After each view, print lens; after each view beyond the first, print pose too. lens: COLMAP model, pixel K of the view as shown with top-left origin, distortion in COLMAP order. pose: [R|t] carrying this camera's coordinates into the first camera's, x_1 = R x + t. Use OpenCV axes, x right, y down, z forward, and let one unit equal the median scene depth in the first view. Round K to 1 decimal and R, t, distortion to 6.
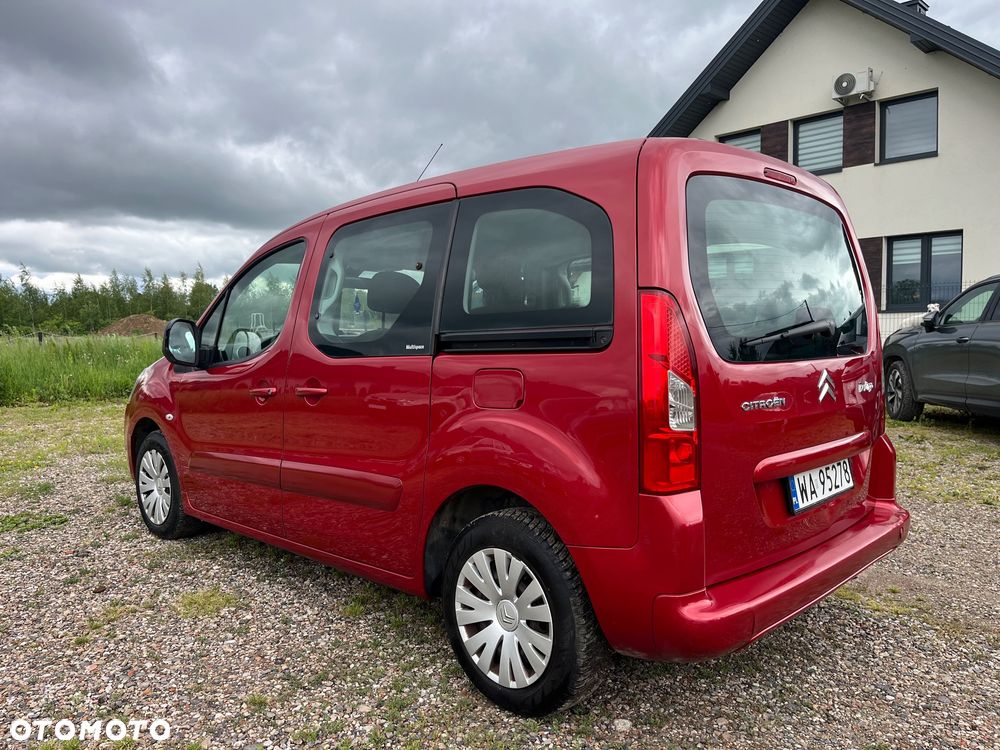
lens RADIAL K [[764.2, 0, 495.4], [0, 764.2, 377.5], [0, 0, 1]] dist [0.093864, -0.142843]
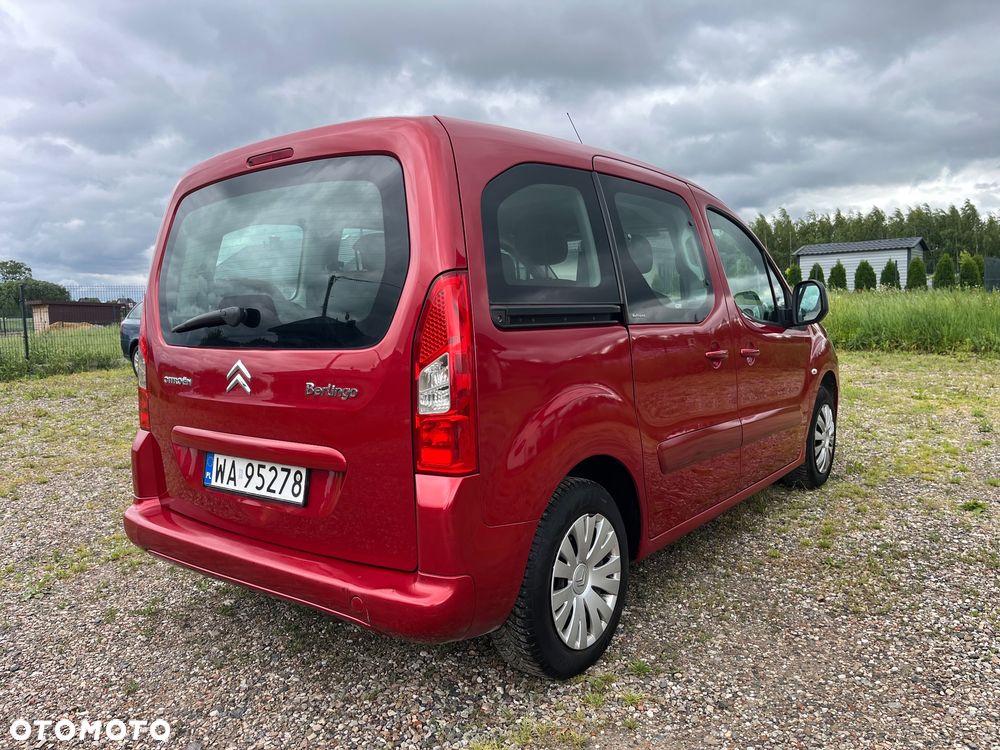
lens RADIAL K [[765.6, 0, 496.8], [0, 765.6, 372.3], [0, 0, 1]] dist [0.088038, -0.133652]
pose [[0.106405, 0.107807, -0.988461, 1.240729], [-0.027714, 0.994040, 0.105432, -0.092134], [0.993937, 0.016176, 0.108758, 1.067639]]
